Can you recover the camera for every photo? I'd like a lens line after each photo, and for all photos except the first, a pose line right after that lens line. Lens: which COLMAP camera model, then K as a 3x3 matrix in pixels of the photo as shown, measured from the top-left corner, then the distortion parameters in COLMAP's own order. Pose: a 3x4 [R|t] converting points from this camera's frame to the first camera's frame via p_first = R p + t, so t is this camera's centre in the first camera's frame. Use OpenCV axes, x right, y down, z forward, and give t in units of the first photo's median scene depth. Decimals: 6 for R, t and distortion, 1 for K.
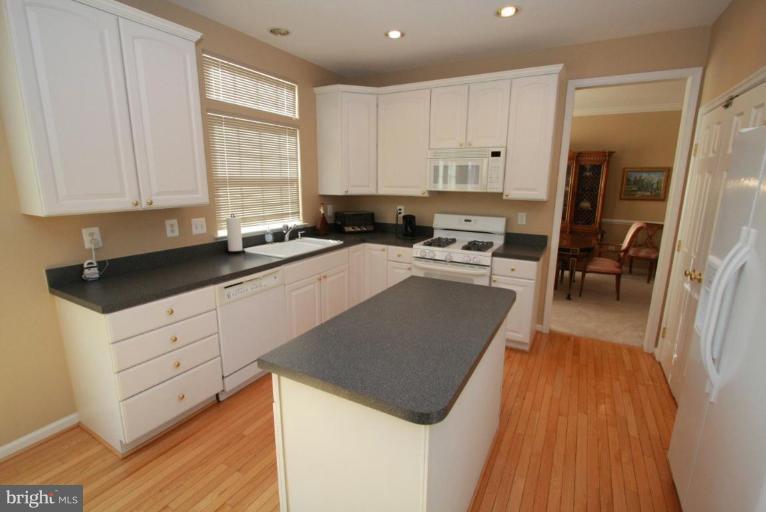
lens RADIAL K [[356.1, 0, 384.5], [0, 356.1, 253.6], [0, 0, 1]] dist [-0.014104, -0.000022]
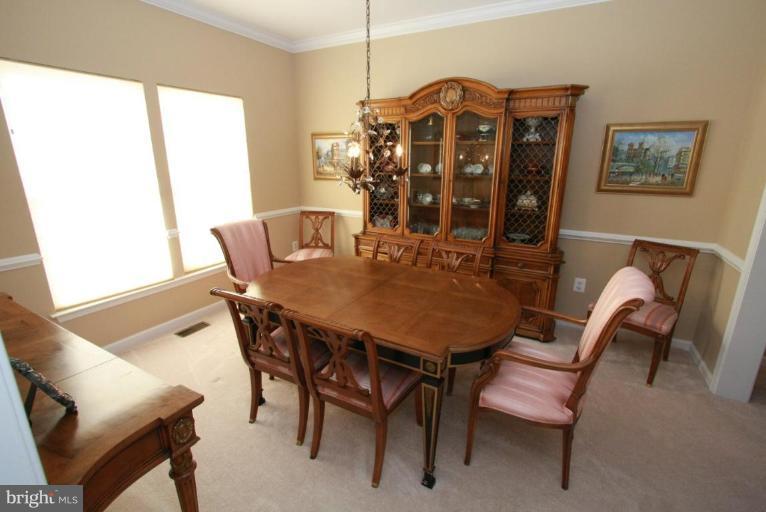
lens RADIAL K [[356.1, 0, 384.5], [0, 356.1, 253.6], [0, 0, 1]] dist [-0.014104, -0.000022]
pose [[0.999972, -0.004478, 0.005996, 0.604910], [0.004122, 0.998295, 0.058222, -0.158726], [-0.006247, -0.058195, 0.998286, 0.836897]]
